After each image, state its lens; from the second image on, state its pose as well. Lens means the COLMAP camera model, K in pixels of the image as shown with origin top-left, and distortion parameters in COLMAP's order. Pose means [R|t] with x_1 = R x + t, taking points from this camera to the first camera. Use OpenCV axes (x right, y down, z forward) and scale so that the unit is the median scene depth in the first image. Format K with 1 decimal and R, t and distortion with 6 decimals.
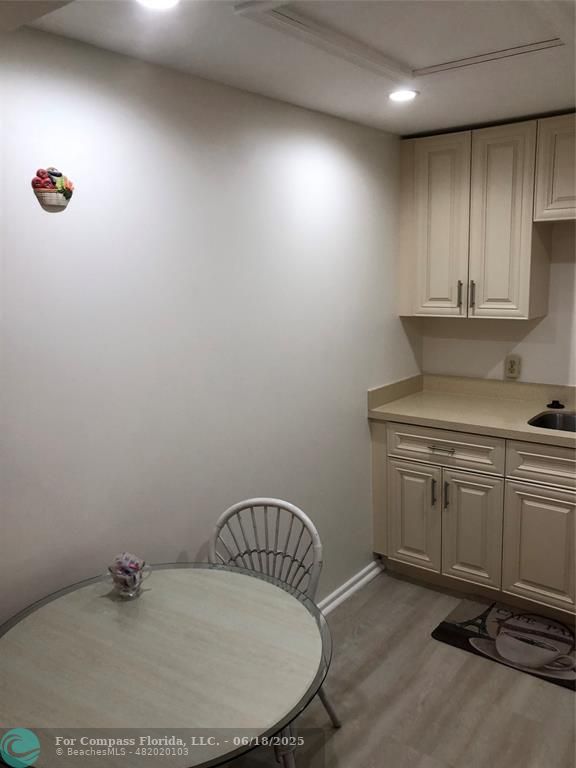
lens RADIAL K [[632.5, 0, 288.0], [0, 632.5, 384.0], [0, 0, 1]] dist [0.015390, -0.001446]
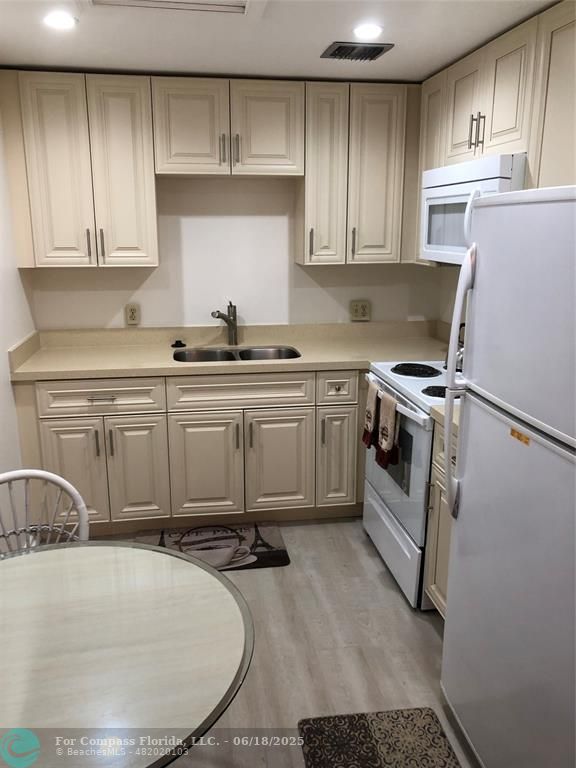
lens RADIAL K [[632.5, 0, 288.0], [0, 632.5, 384.0], [0, 0, 1]] dist [0.015390, -0.001446]
pose [[0.679543, -0.153173, 0.717467, -0.267730], [0.119342, 0.988015, 0.097898, 0.016909], [-0.723863, 0.019098, 0.689679, 0.094491]]
